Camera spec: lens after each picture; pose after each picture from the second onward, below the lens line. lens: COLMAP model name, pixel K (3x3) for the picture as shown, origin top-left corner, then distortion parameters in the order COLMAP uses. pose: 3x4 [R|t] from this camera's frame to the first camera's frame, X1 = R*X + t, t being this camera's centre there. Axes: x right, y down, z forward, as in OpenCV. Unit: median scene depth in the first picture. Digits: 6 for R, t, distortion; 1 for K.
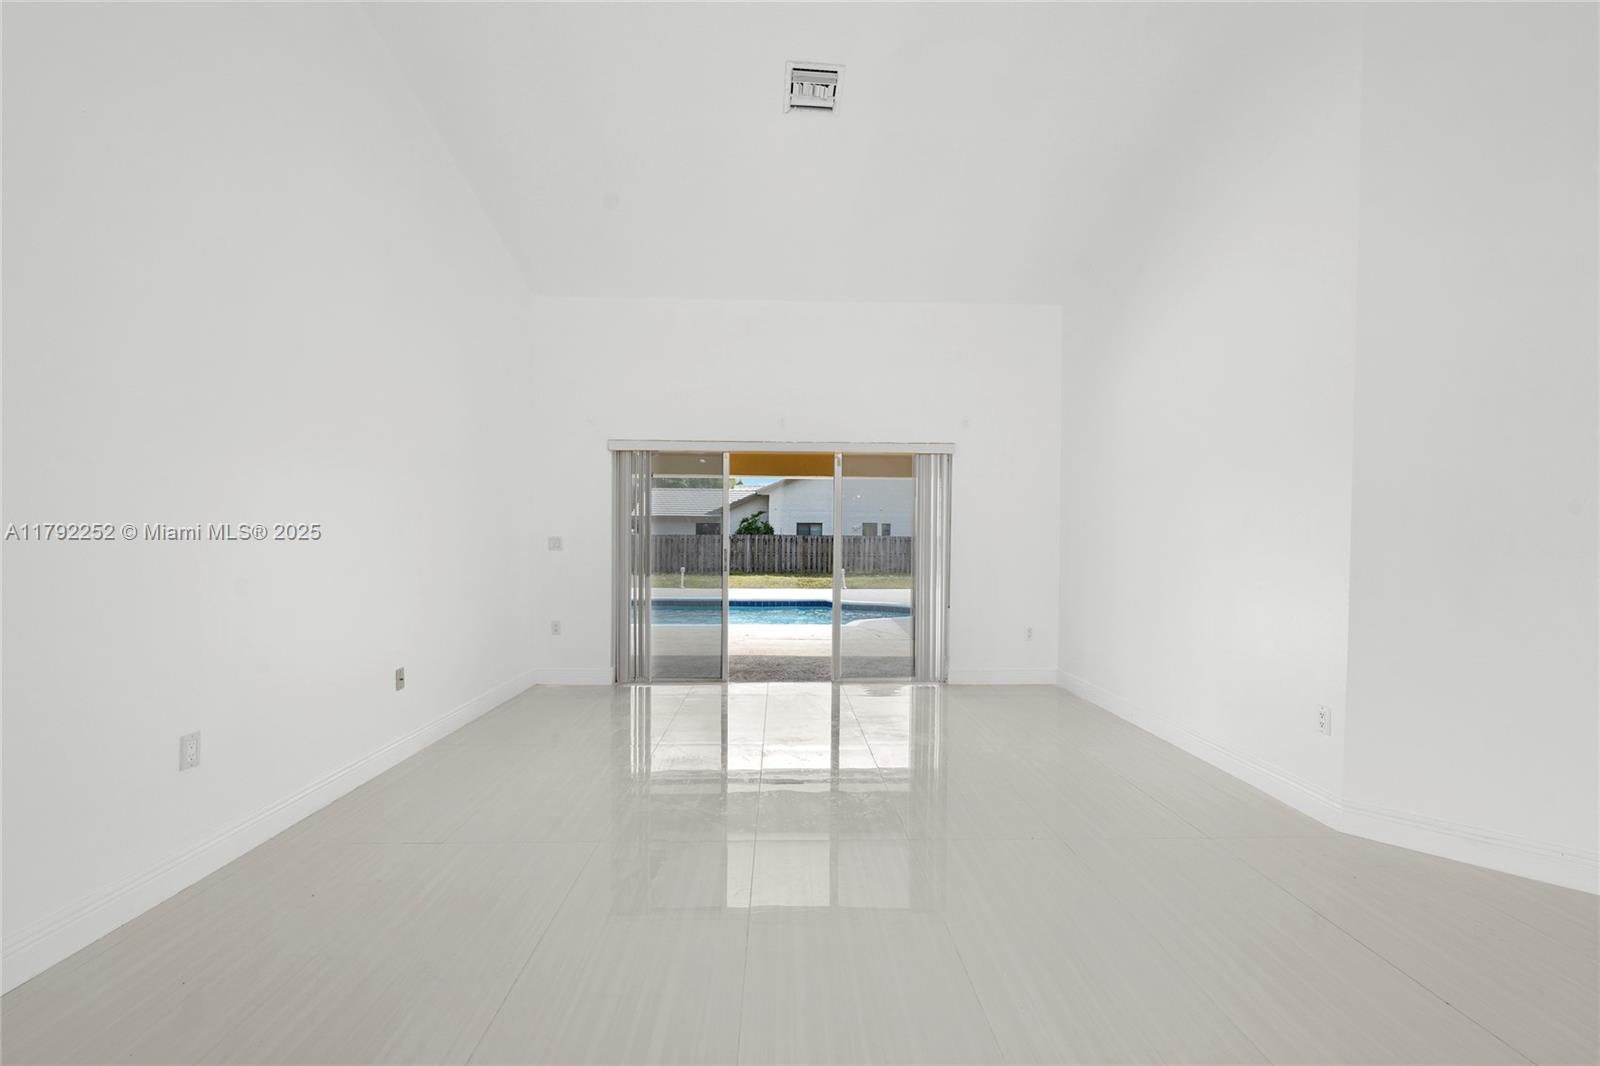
lens RADIAL K [[633.3, 0, 790.2], [0, 633.3, 541.2], [0, 0, 1]] dist [0.000486, -0.000274]
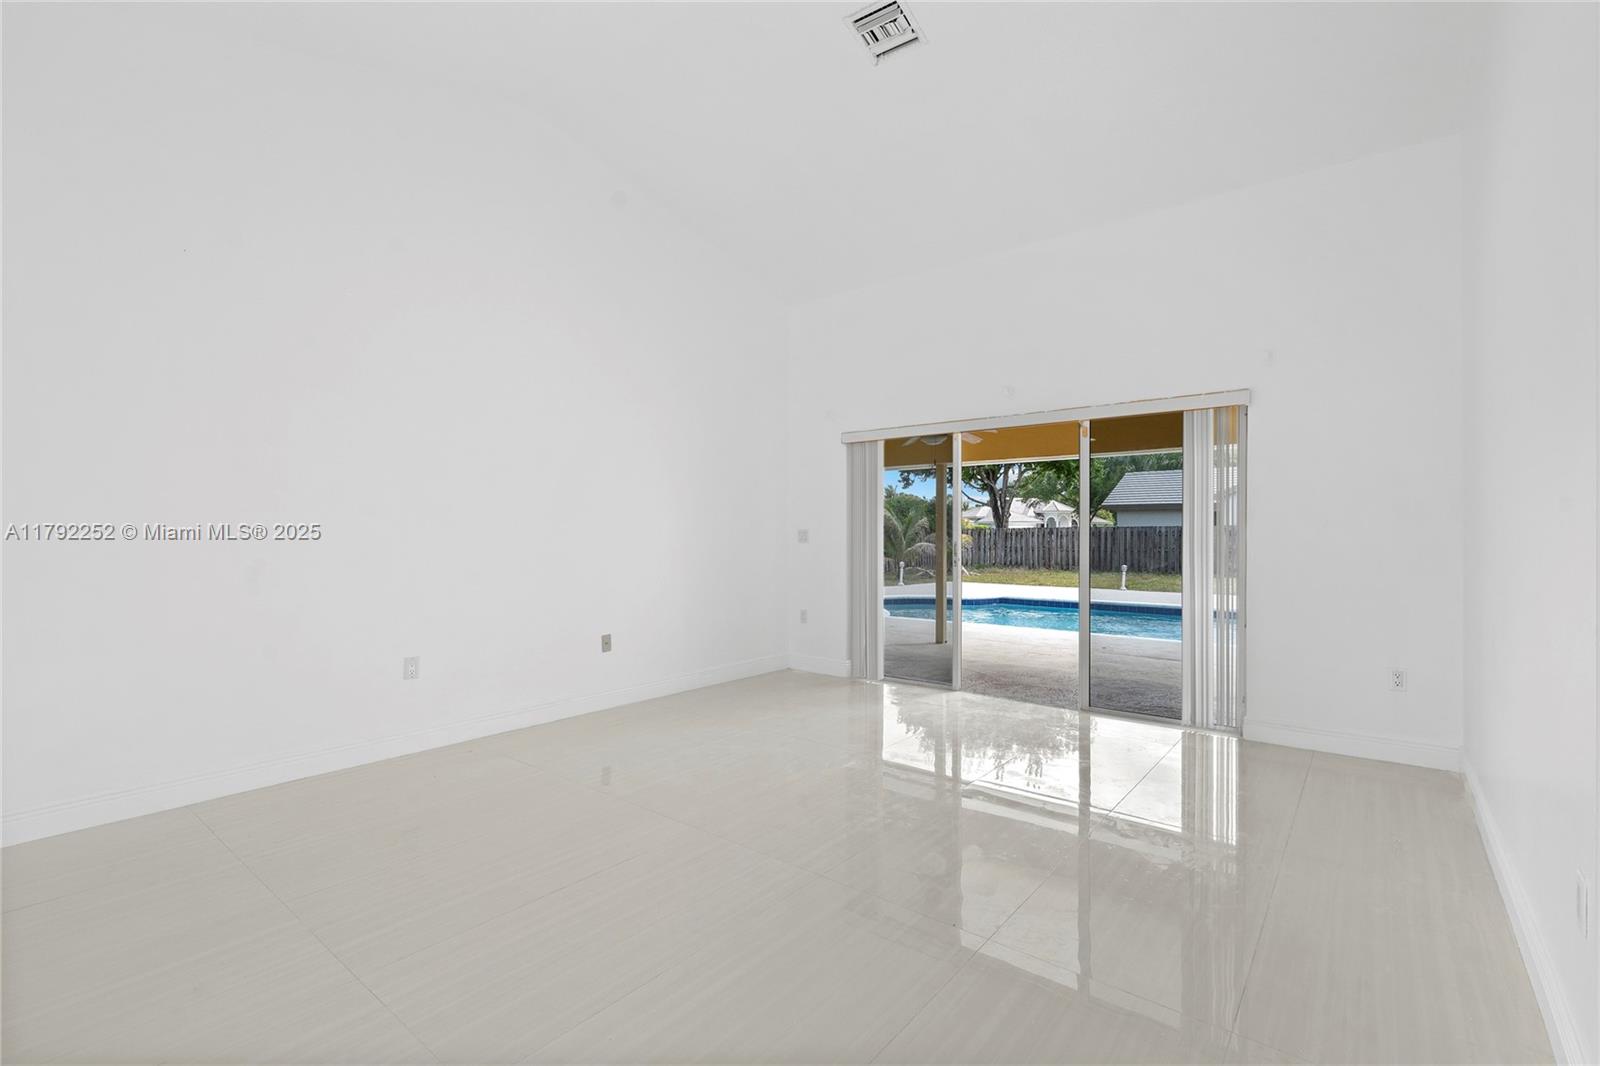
lens RADIAL K [[741.9, 0, 862.6], [0, 741.9, 548.9], [0, 0, 1]] dist [0.004058, 0.000744]
pose [[0.806715, 0.002391, -0.590936, 0.409022], [0.008557, 0.999840, 0.015727, 0.006836], [0.590879, -0.017744, 0.806565, 0.070870]]
